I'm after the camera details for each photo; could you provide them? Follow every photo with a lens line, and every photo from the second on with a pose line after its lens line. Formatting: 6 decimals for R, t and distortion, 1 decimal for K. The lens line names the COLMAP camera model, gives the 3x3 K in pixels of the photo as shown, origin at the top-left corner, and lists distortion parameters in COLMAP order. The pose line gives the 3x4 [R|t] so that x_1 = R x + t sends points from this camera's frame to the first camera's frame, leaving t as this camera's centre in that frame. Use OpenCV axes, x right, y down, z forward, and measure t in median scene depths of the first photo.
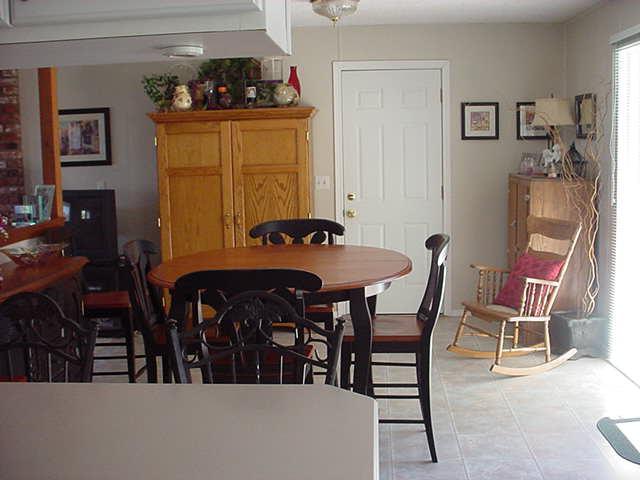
lens RADIAL K [[798.1, 0, 320.2], [0, 798.1, 226.7], [0, 0, 1]] dist [-0.243313, 0.342440]
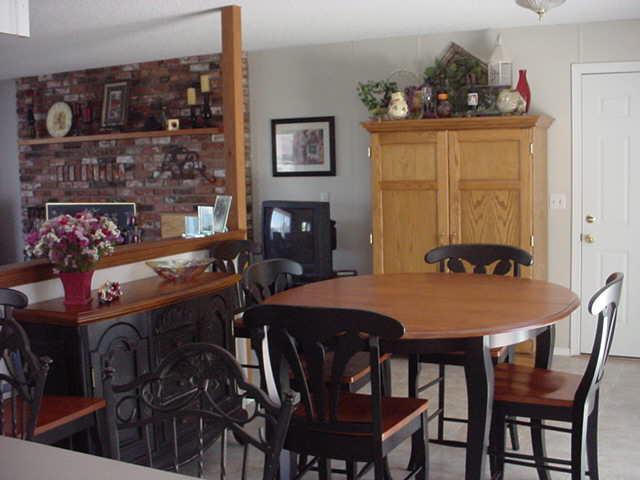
lens RADIAL K [[798.1, 0, 320.2], [0, 798.1, 226.7], [0, 0, 1]] dist [-0.243313, 0.342440]
pose [[0.916694, 0.039686, -0.397615, 0.116185], [-0.045022, 0.998978, -0.004088, -0.013174], [0.397046, 0.021649, 0.917543, 0.110987]]
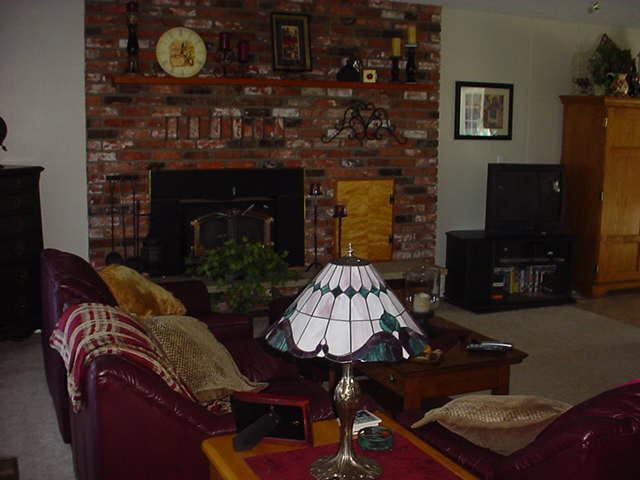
lens RADIAL K [[798.1, 0, 320.2], [0, 798.1, 226.7], [0, 0, 1]] dist [-0.243313, 0.342440]
pose [[0.892876, -0.018583, 0.449919, -1.041307], [0.002976, 0.999370, 0.035371, -0.002950], [-0.450293, -0.030243, 0.892368, 0.209980]]
